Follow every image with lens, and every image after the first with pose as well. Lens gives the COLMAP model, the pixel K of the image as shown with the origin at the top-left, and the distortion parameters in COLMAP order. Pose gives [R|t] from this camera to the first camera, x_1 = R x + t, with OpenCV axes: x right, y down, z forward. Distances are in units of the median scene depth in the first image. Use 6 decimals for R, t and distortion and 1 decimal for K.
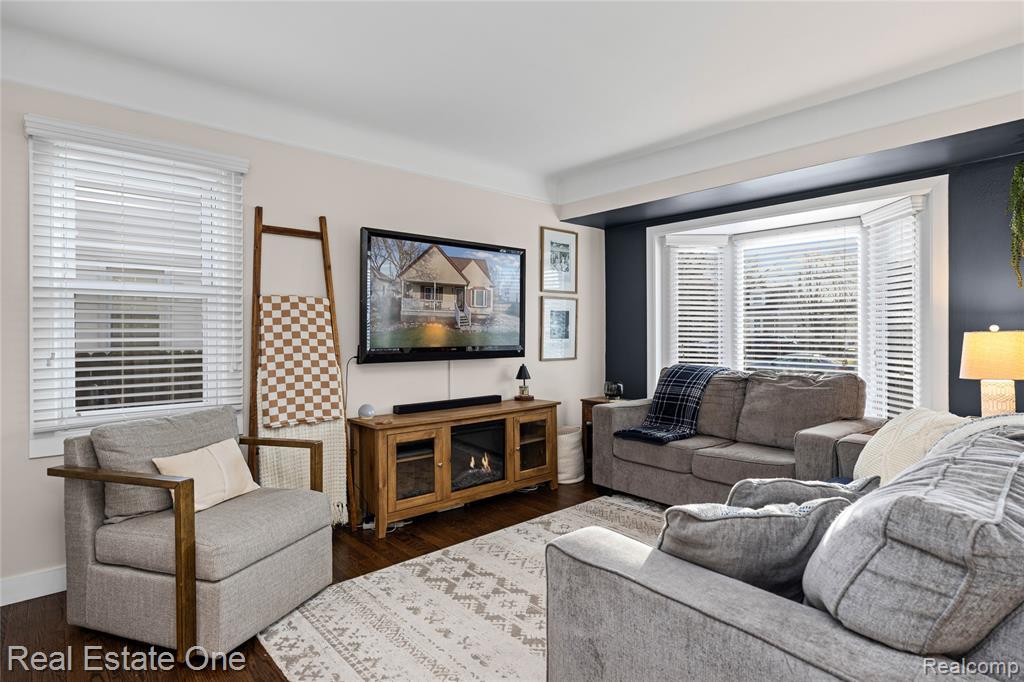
lens RADIAL K [[536.3, 0, 506.6], [0, 536.3, 338.3], [0, 0, 1]] dist [0.003482, -0.000155]
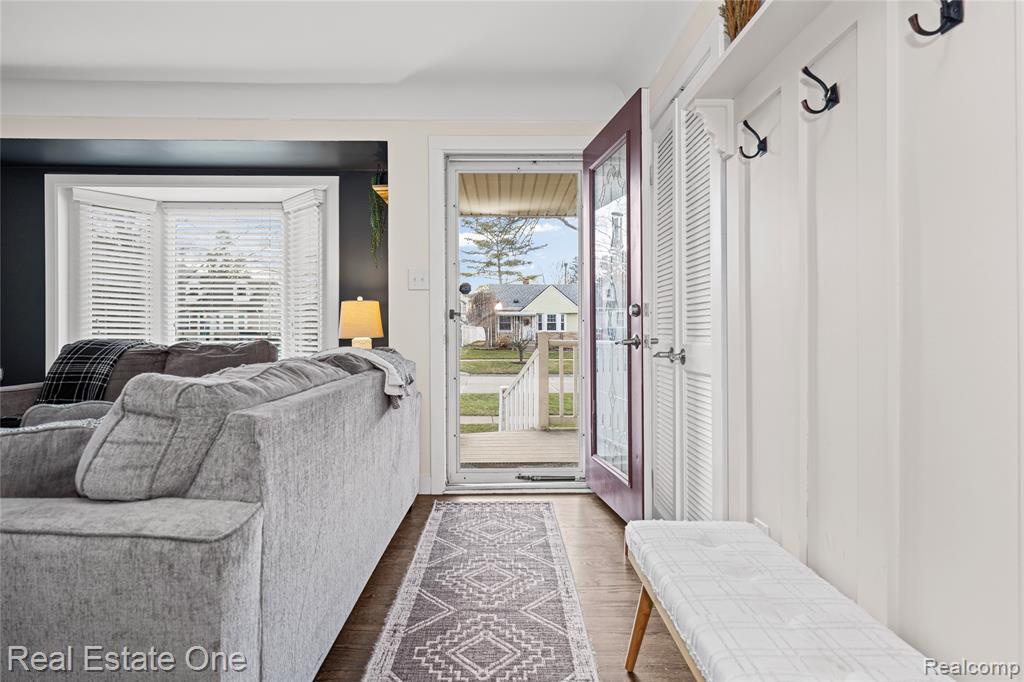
lens RADIAL K [[562.3, 0, 506.2], [0, 562.3, 329.1], [0, 0, 1]] dist [-0.001689, -0.000656]
pose [[0.636131, -0.000892, 0.771581, 0.218727], [0.006189, 0.999973, -0.003946, 0.151691], [-0.771556, 0.007285, 0.636119, -0.322431]]
